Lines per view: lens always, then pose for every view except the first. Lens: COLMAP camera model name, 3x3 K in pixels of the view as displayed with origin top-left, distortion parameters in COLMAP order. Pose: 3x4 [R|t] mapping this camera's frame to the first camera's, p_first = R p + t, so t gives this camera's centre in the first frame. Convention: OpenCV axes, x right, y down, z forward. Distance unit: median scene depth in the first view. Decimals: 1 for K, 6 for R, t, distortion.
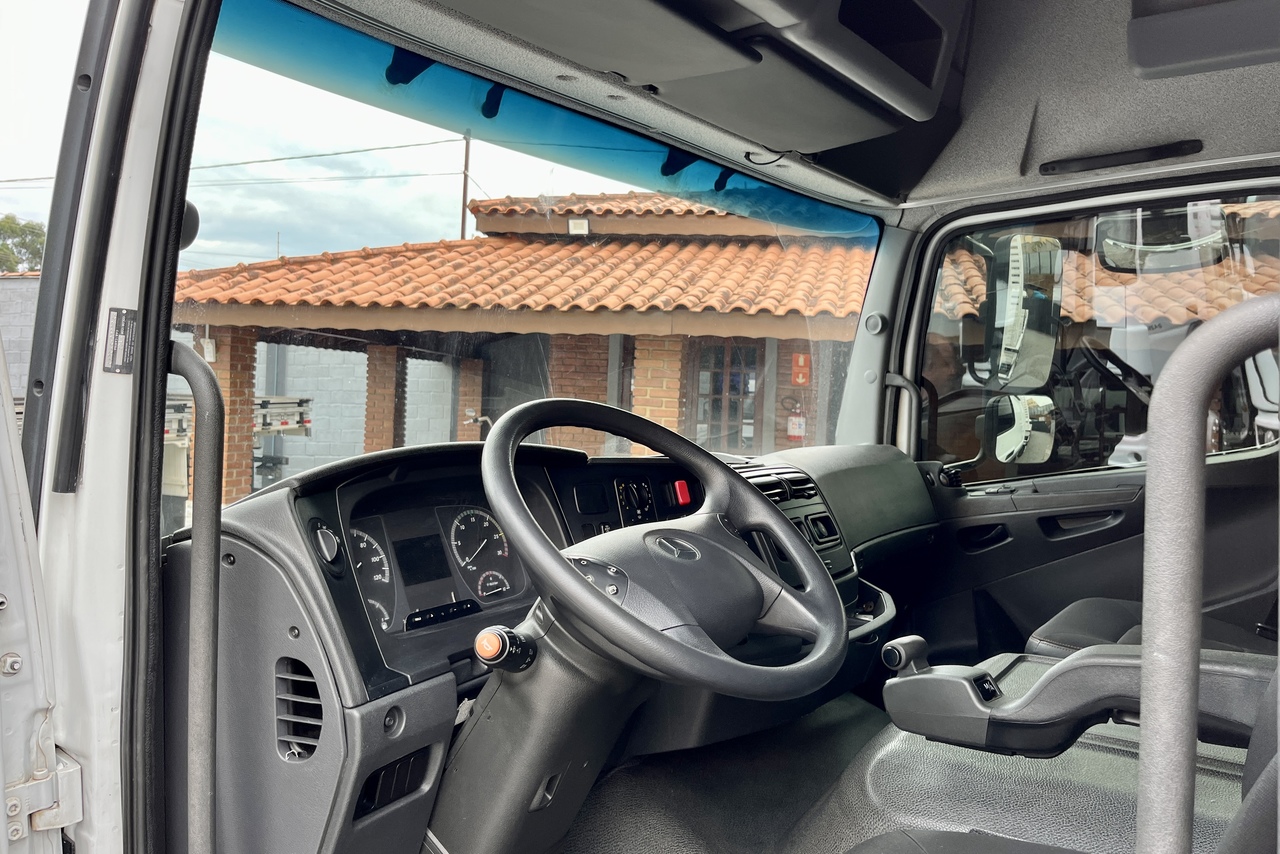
lens RADIAL K [[969.0, 0, 634.3], [0, 969.0, 354.5], [0, 0, 1]] dist [0.080229, -0.151629]
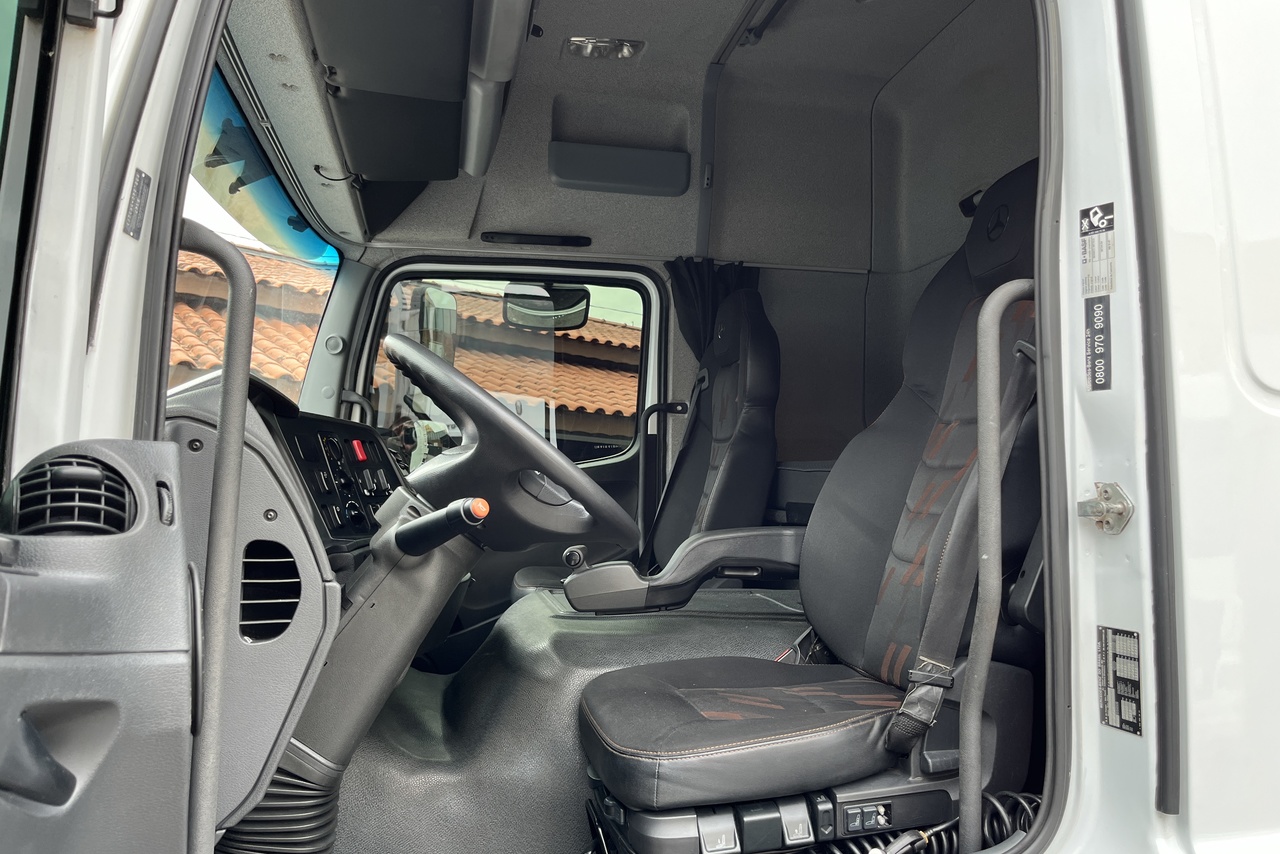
lens RADIAL K [[969.0, 0, 634.3], [0, 969.0, 354.5], [0, 0, 1]] dist [0.080229, -0.151629]
pose [[0.676847, 0.109792, 0.727890, -0.346409], [-0.050208, 0.993397, -0.103153, 0.081803], [-0.734409, 0.033273, 0.677891, 0.007492]]
